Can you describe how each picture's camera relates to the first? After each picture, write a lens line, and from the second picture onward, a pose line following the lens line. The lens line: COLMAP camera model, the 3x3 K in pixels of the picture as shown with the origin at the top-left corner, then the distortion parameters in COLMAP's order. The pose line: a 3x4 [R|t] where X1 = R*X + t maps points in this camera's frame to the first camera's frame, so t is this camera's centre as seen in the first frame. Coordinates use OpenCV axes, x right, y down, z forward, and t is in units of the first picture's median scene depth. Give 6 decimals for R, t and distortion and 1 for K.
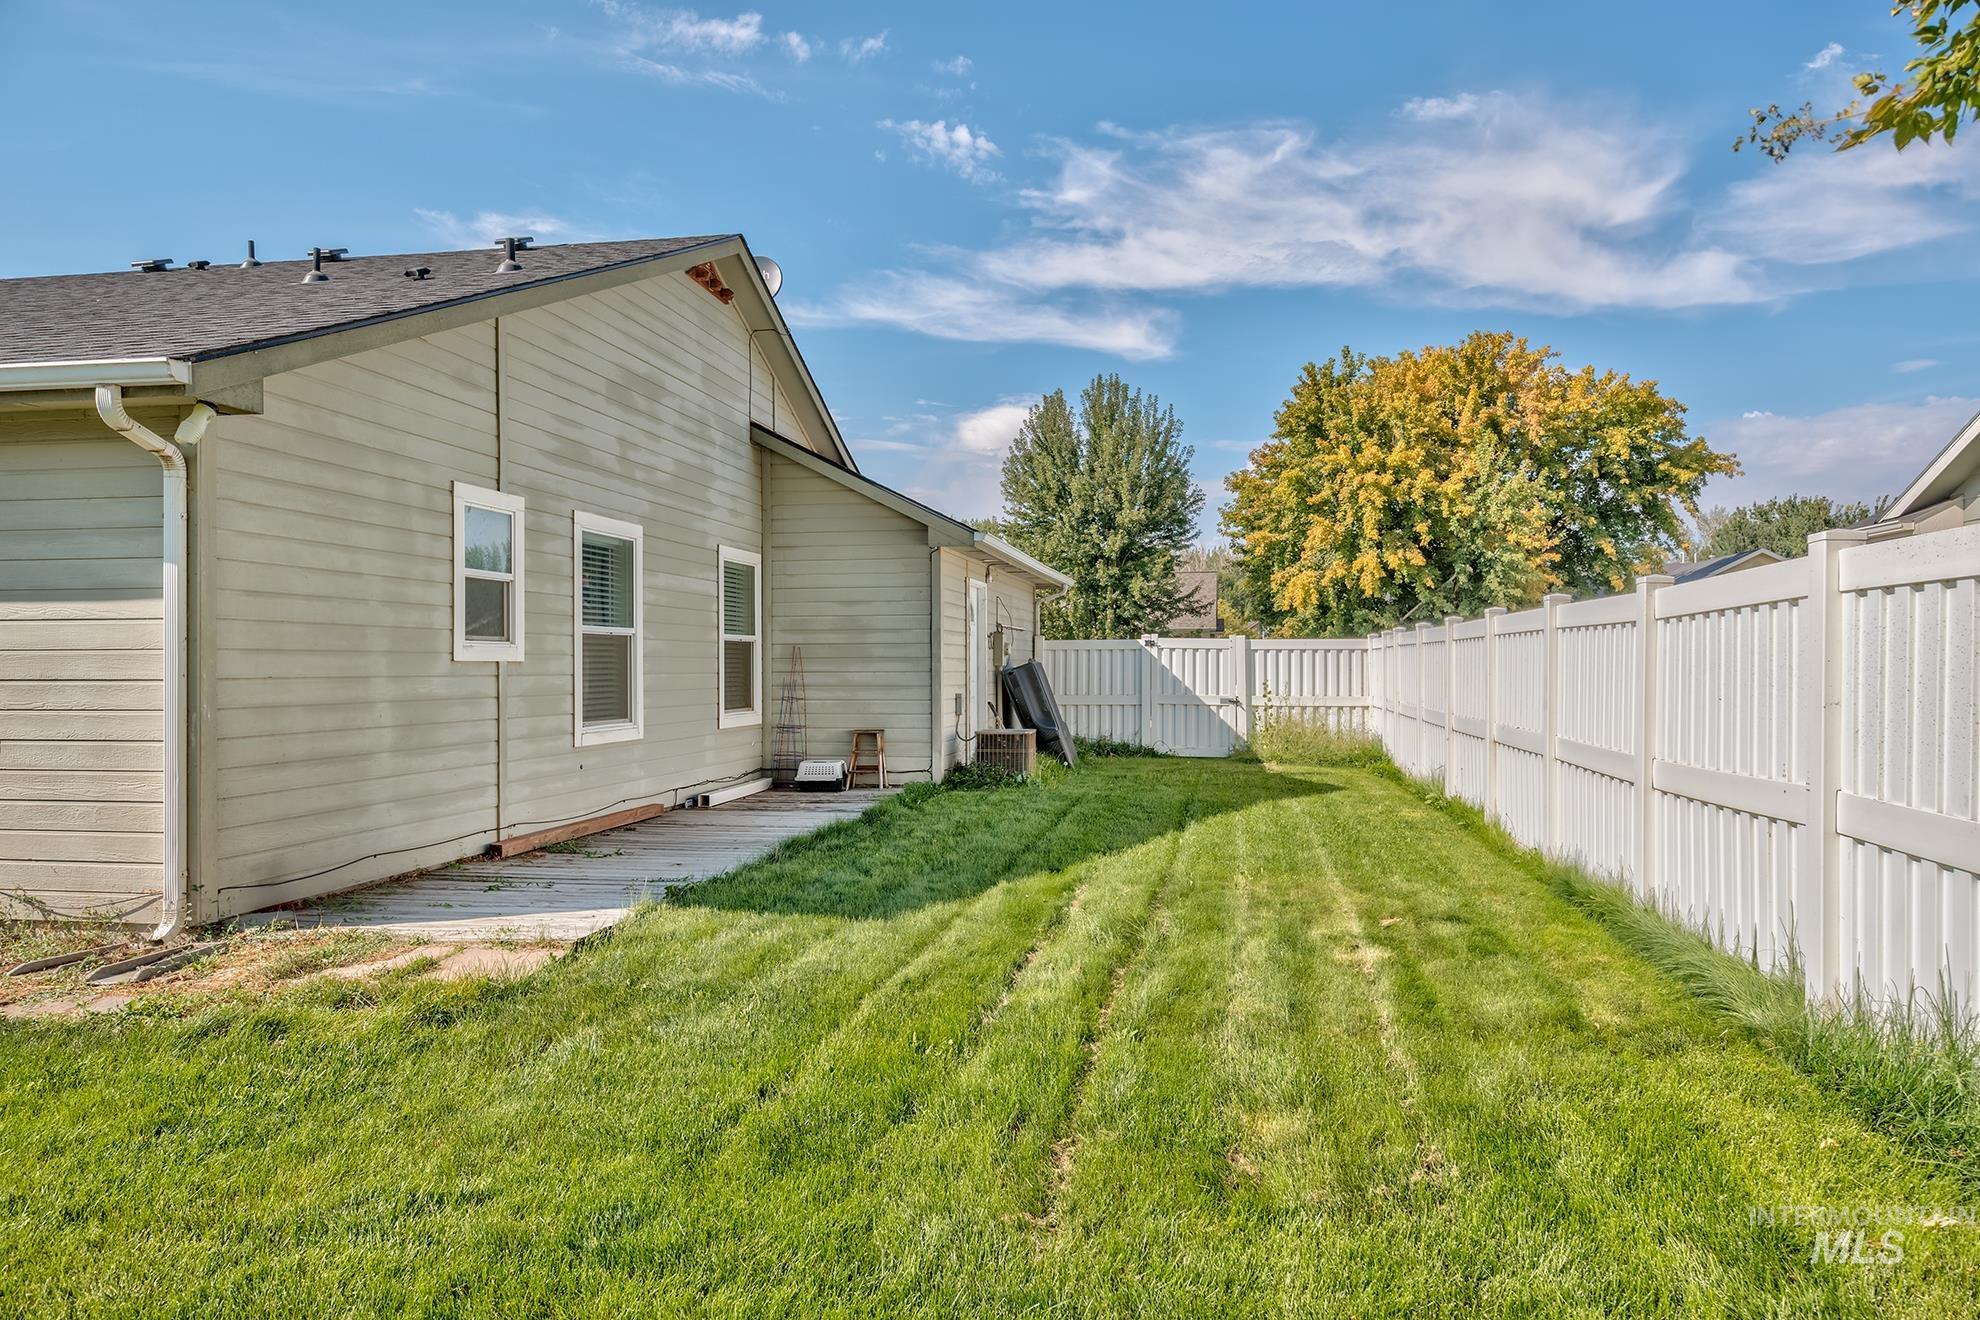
lens RADIAL K [[1260.2, 0, 969.8], [0, 1260.2, 656.1], [0, 0, 1]] dist [-0.000170, 0.002294]
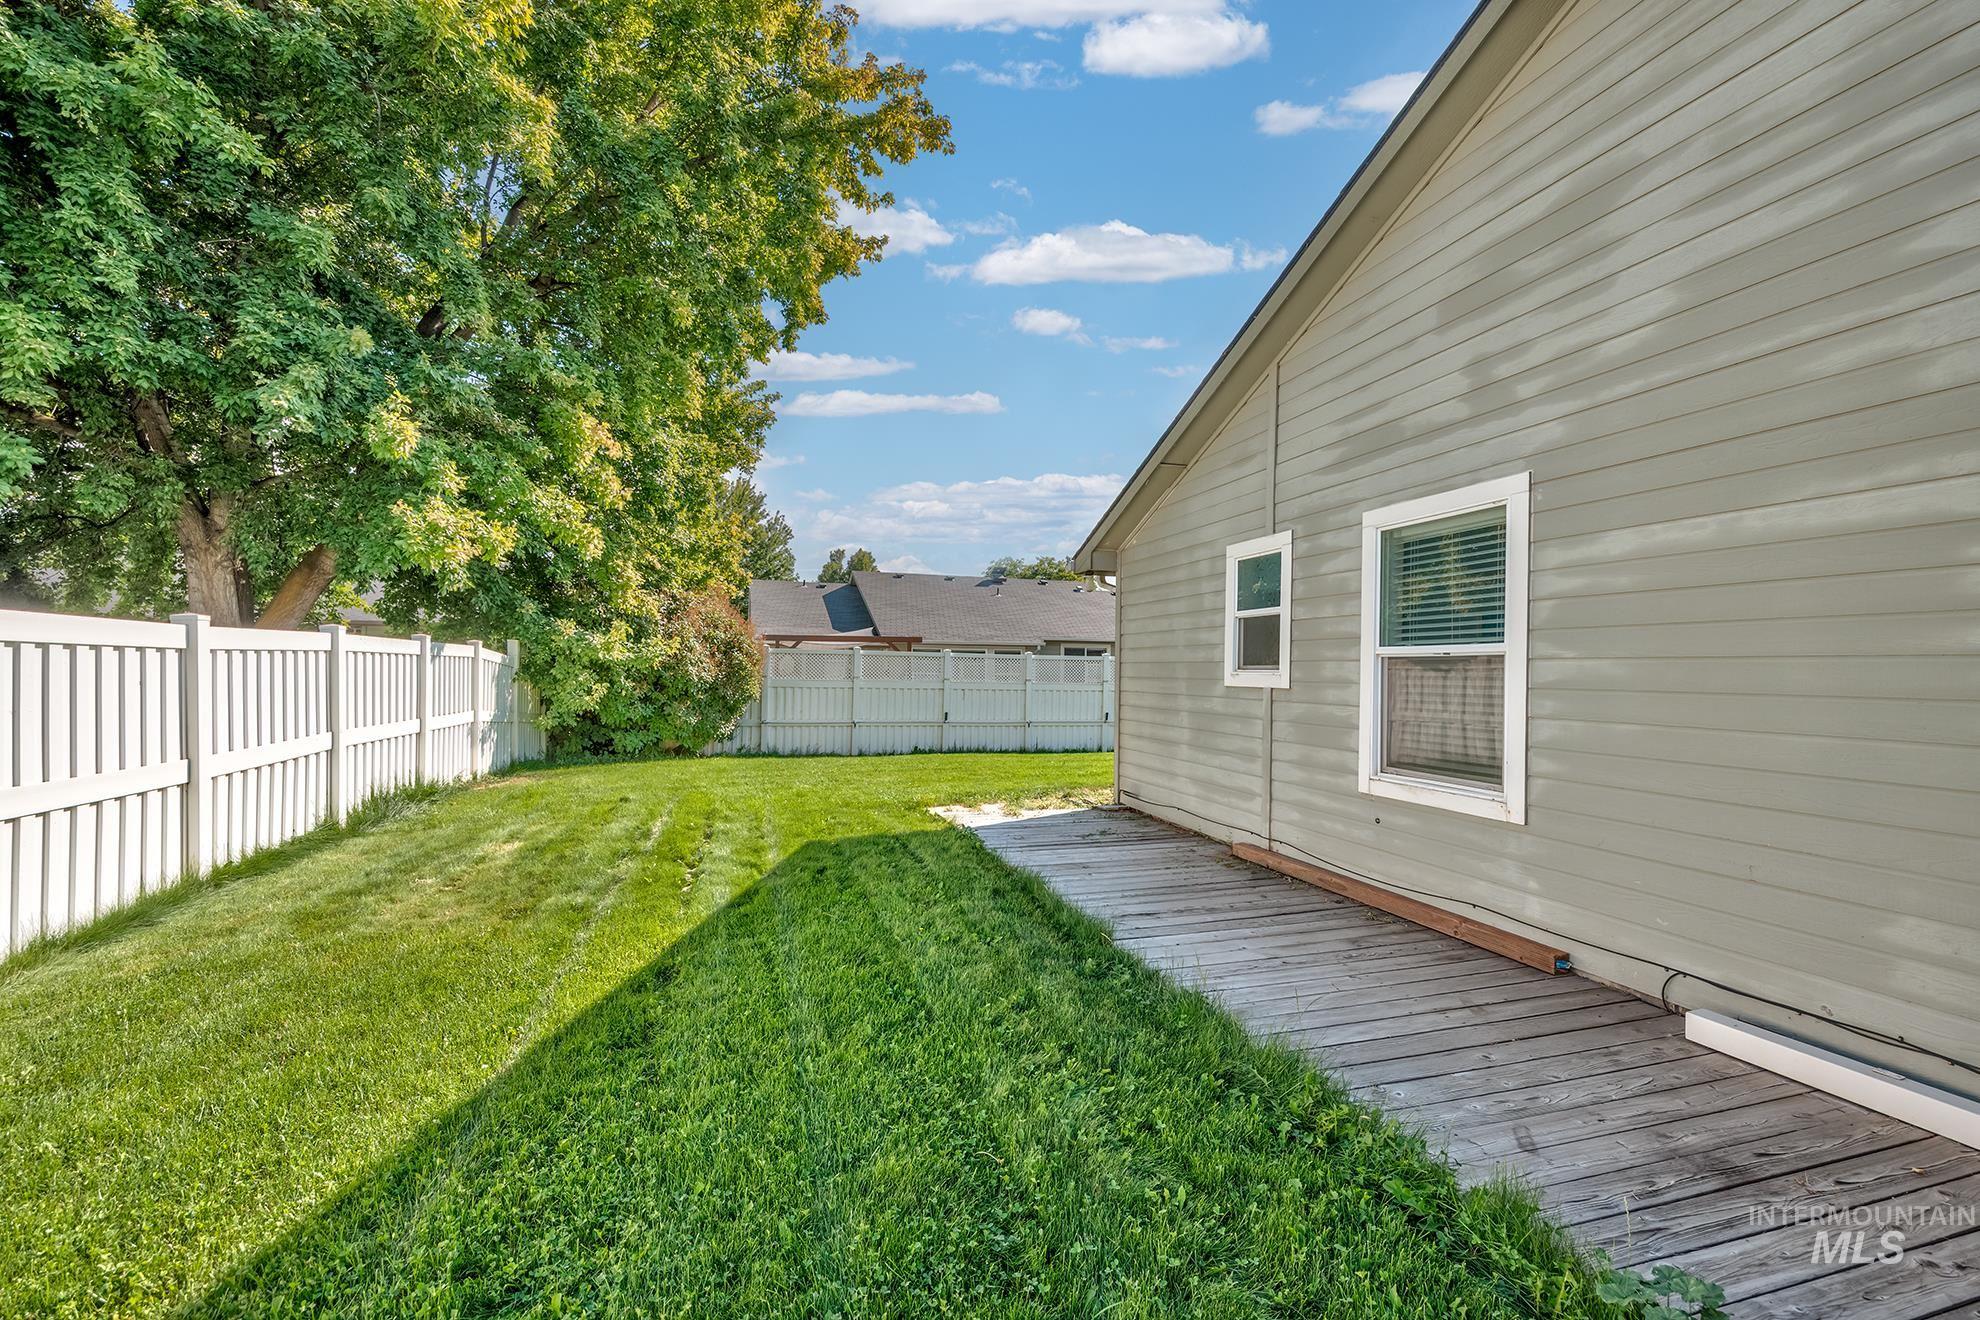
lens RADIAL K [[861.2, 0, 992.0], [0, 861.2, 664.0], [0, 0, 1]] dist [-0.003682, -0.000505]
pose [[-0.881963, -0.005364, -0.471288, 0.215528], [-0.000452, 0.999944, -0.010535, -0.009282], [0.471318, -0.009078, -0.881917, 1.665535]]
